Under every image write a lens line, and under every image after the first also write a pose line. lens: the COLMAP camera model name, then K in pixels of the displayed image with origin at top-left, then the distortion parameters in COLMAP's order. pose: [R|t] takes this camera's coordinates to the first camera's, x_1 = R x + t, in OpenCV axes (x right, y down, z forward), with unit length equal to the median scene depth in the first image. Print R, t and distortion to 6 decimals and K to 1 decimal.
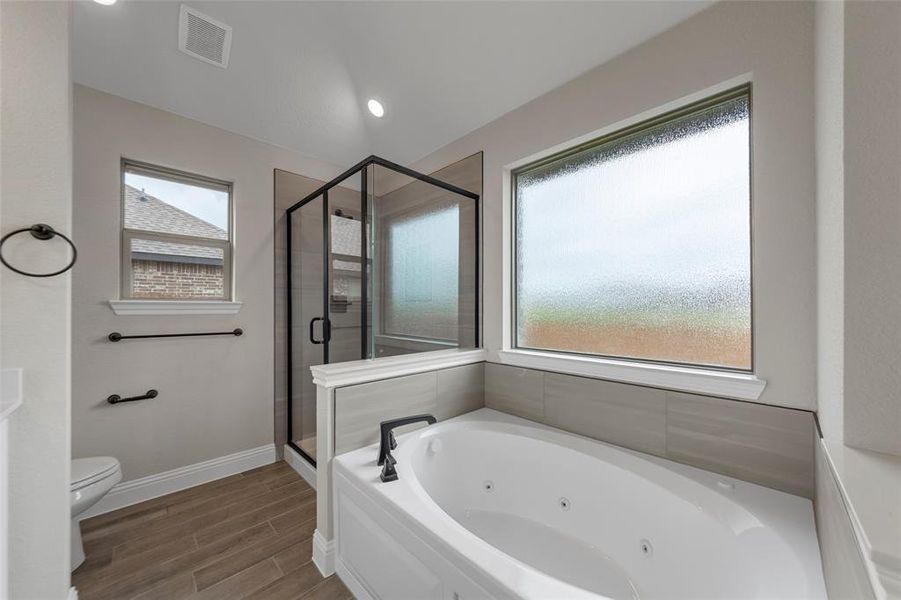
lens RADIAL K [[325.7, 0, 453.1], [0, 325.7, 310.2], [0, 0, 1]] dist [0.000367, 0.000098]
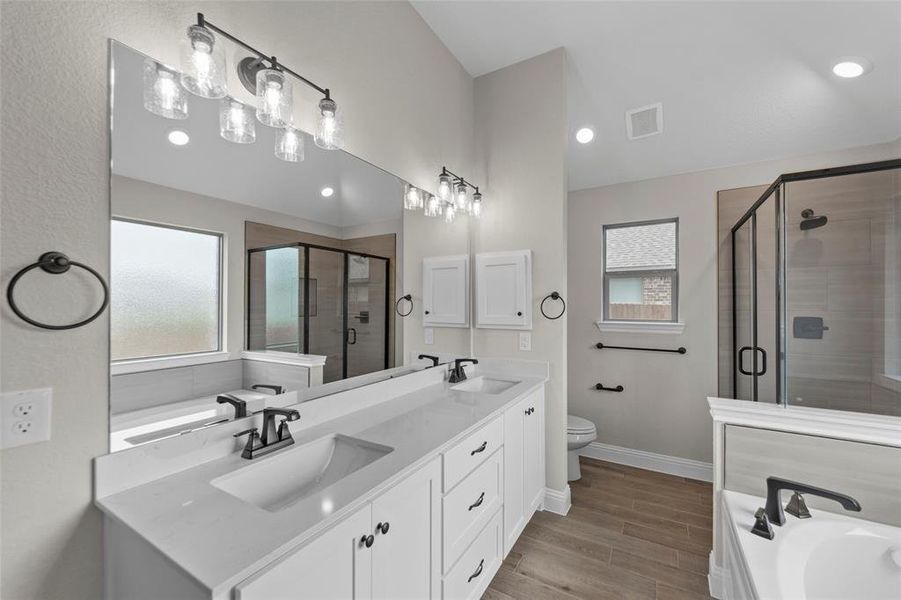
lens RADIAL K [[358.9, 0, 439.2], [0, 358.9, 303.4], [0, 0, 1]] dist [-0.001488, -0.000050]
pose [[0.225547, -0.005687, -0.974216, 0.463986], [0.001706, 0.999984, -0.005443, -0.117471], [0.974231, -0.000434, 0.225553, -0.118820]]
